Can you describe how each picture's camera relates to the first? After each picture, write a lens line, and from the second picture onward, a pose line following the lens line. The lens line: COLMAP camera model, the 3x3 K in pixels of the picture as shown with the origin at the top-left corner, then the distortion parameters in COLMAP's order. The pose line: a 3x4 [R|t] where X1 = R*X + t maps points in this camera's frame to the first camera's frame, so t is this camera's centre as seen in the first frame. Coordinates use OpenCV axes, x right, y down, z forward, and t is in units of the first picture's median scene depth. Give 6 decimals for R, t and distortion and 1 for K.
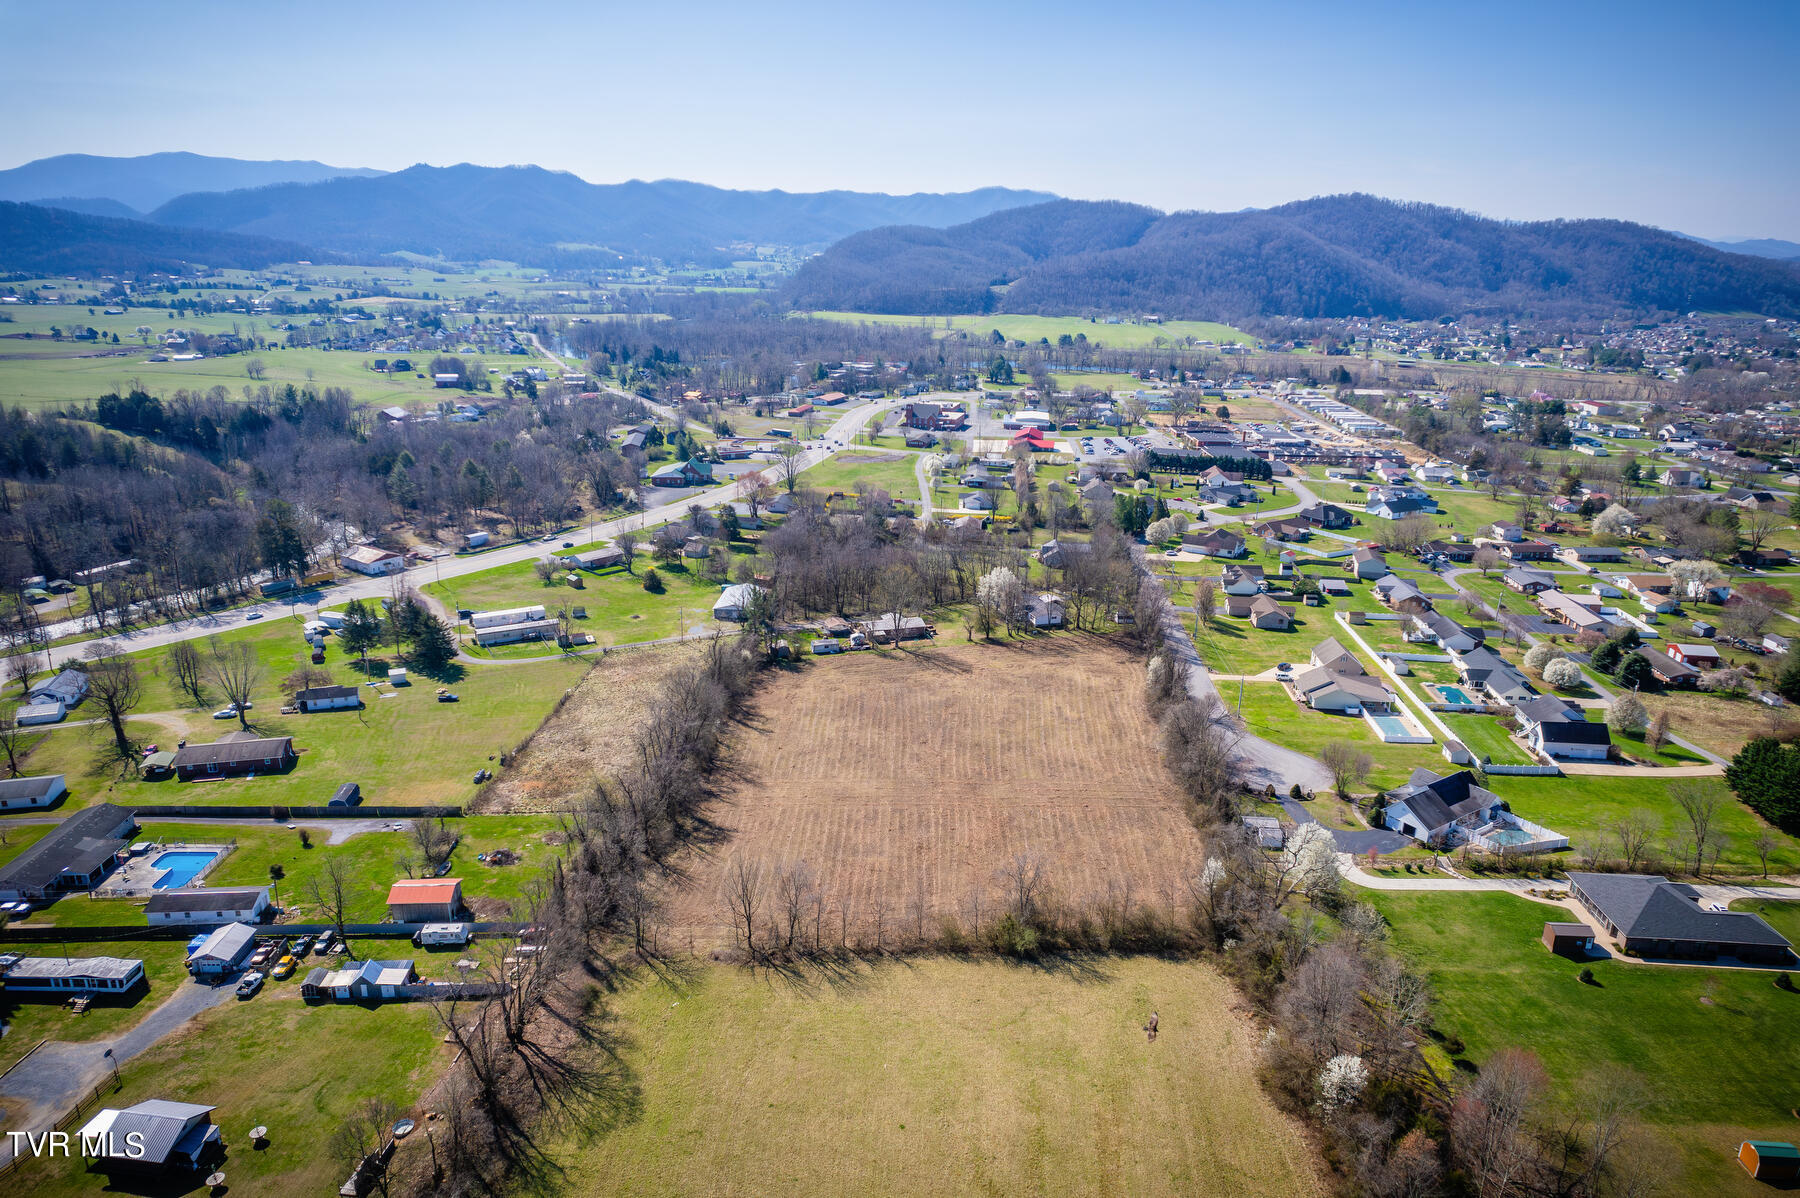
lens RADIAL K [[1144.3, 0, 897.4], [0, 1144.3, 621.4], [0, 0, 1]] dist [-0.082687, 0.086455]
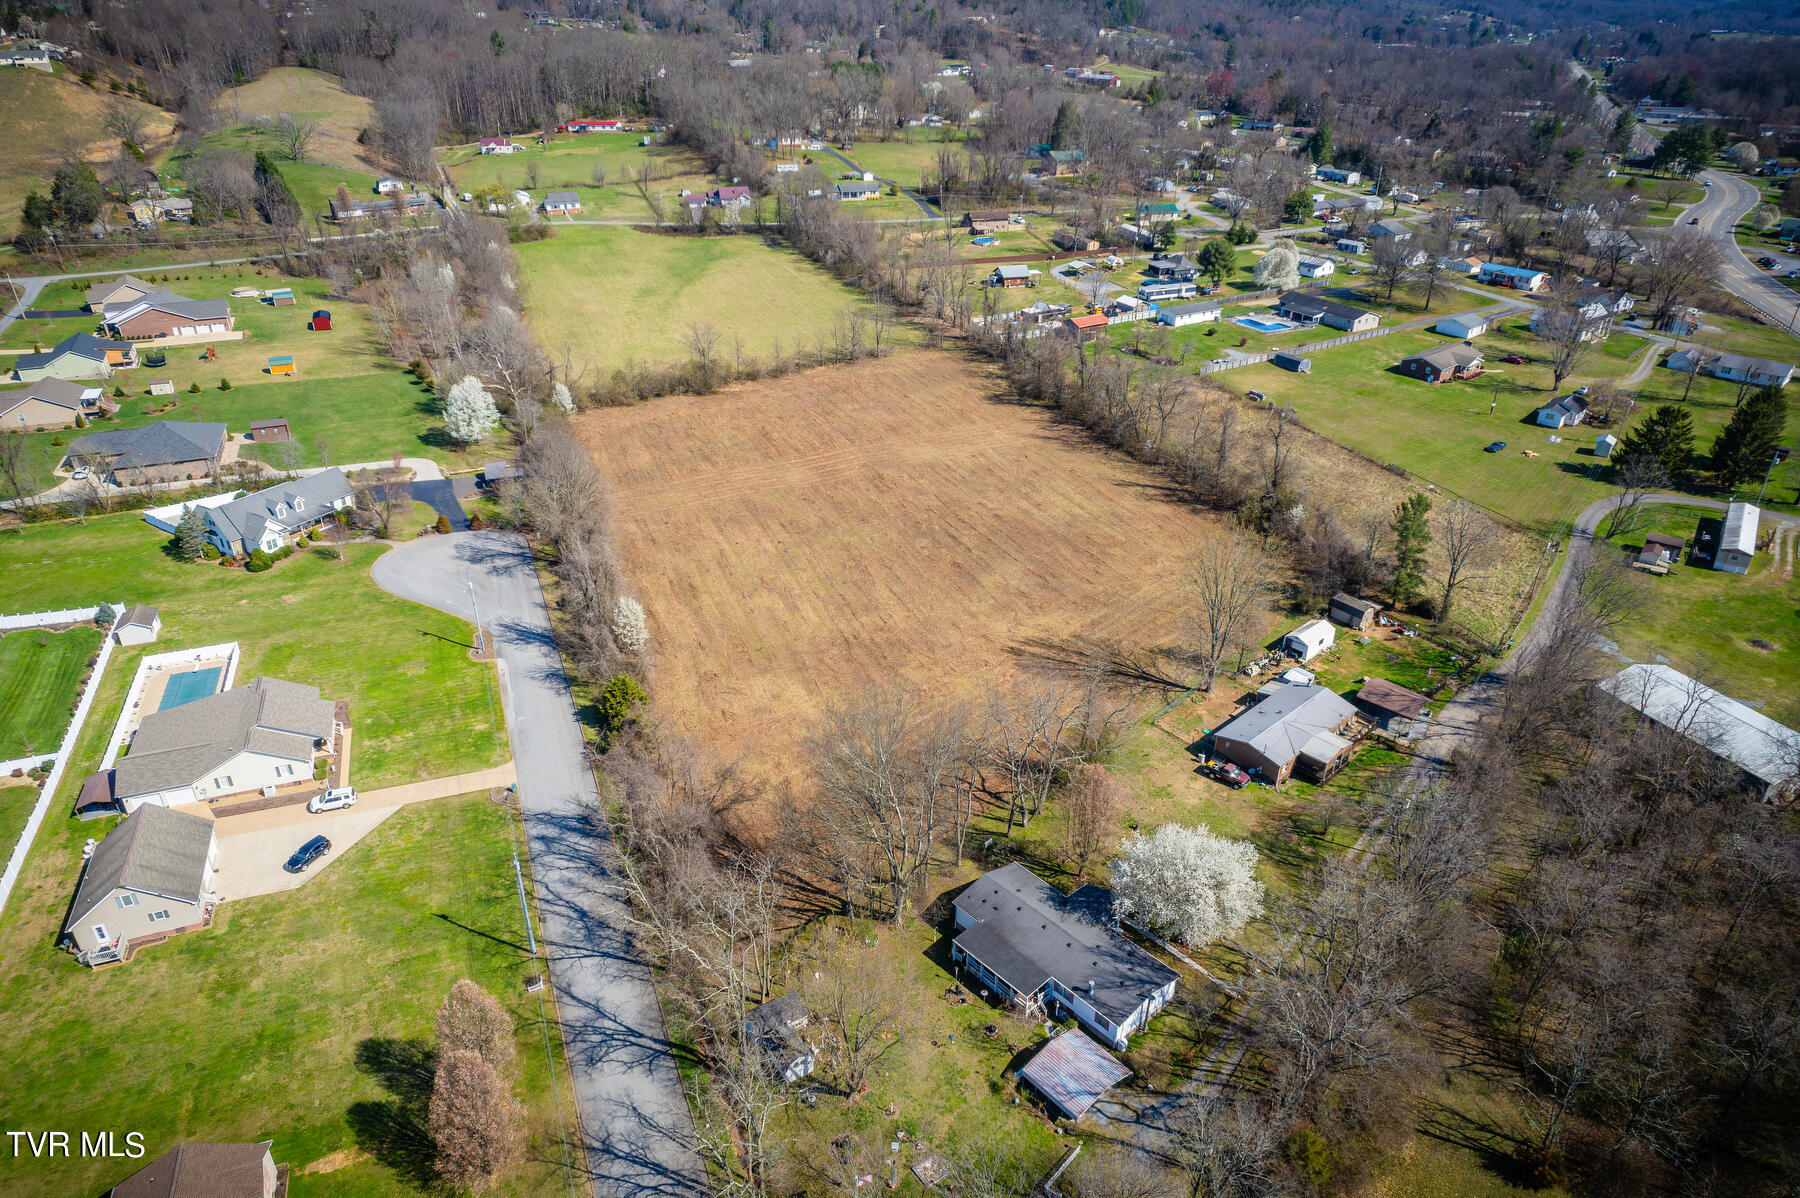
lens RADIAL K [[1144.3, 0, 897.4], [0, 1144.3, 621.4], [0, 0, 1]] dist [-0.082687, 0.086455]
pose [[-0.898777, 0.198255, -0.391017, 0.511090], [-0.152095, 0.695507, 0.702237, -0.538050], [0.411177, 0.690627, -0.594952, 2.164699]]
